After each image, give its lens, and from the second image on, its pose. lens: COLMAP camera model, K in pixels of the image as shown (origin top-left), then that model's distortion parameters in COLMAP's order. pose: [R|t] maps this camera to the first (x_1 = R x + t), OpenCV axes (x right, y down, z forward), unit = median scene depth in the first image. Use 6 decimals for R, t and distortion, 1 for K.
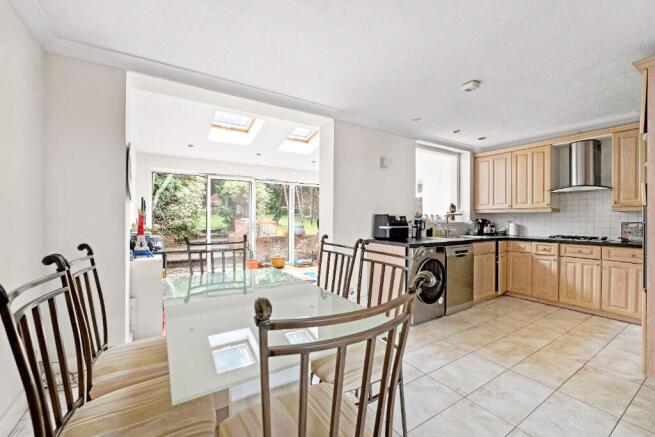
lens RADIAL K [[270.2, 0, 327.5], [0, 270.2, 219.0], [0, 0, 1]] dist [-0.012798, 0.000617]
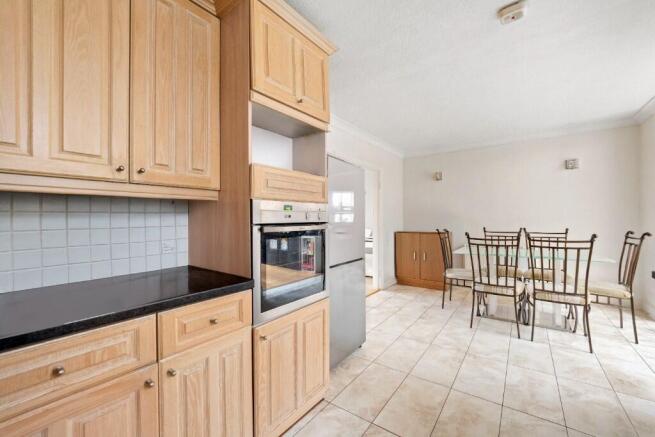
lens RADIAL K [[270.2, 0, 326.9], [0, 270.2, 216.7], [0, 0, 1]] dist [-0.012798, 0.000617]
pose [[-0.931874, 0.001510, -0.362780, 0.812008], [0.001315, 0.999999, 0.000785, -0.006993], [0.362781, 0.000254, -0.931875, 0.986163]]
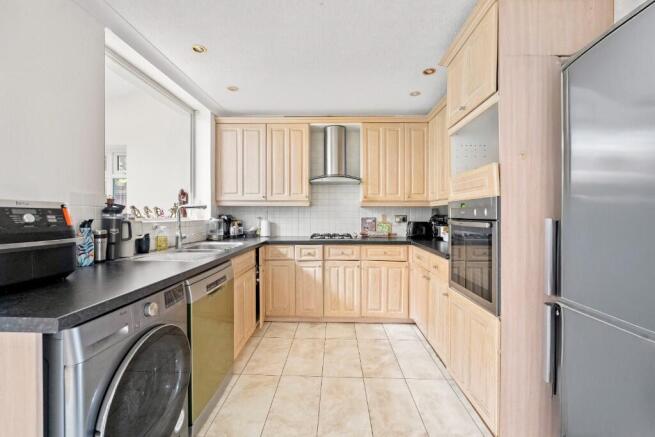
lens RADIAL K [[270.2, 0, 324.1], [0, 270.2, 216.5], [0, 0, 1]] dist [-0.012798, 0.000617]
pose [[0.567746, -0.011159, 0.823128, 0.188190], [0.002042, 0.999924, 0.012148, -0.004382], [-0.823201, -0.005216, 0.567726, 0.514347]]
